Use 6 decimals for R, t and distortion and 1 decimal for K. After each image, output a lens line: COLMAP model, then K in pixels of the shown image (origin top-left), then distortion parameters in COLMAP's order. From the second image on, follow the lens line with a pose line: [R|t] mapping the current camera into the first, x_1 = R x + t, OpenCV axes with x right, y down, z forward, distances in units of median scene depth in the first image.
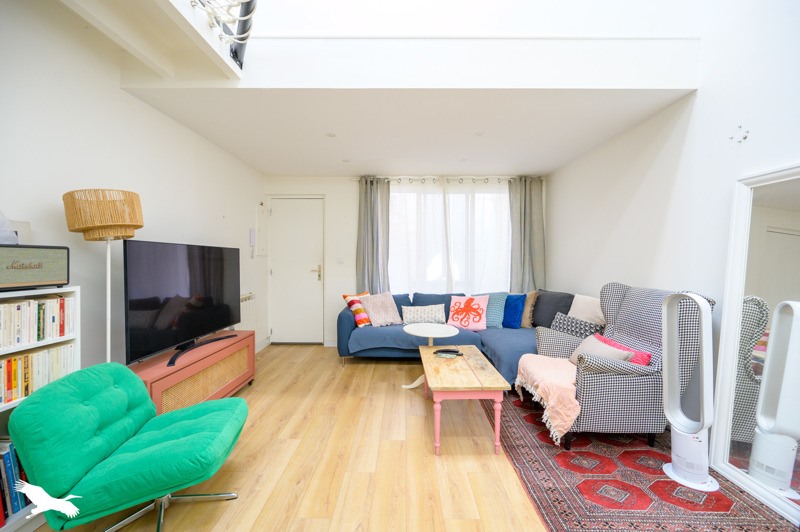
lens RADIAL K [[316.2, 0, 399.5], [0, 316.2, 263.0], [0, 0, 1]] dist [0.002046, 0.000188]
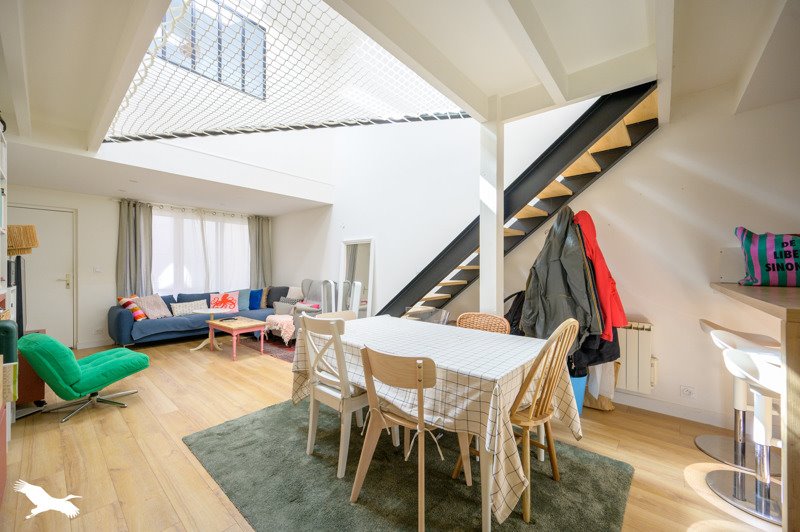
lens RADIAL K [[316.2, 0, 397.3], [0, 316.2, 270.8], [0, 0, 1]] dist [0.002046, 0.000188]
pose [[0.650957, -0.008358, 0.759069, -0.395674], [0.008260, 0.999958, 0.003928, 0.000191], [-0.759070, 0.003713, 0.650999, -0.620023]]
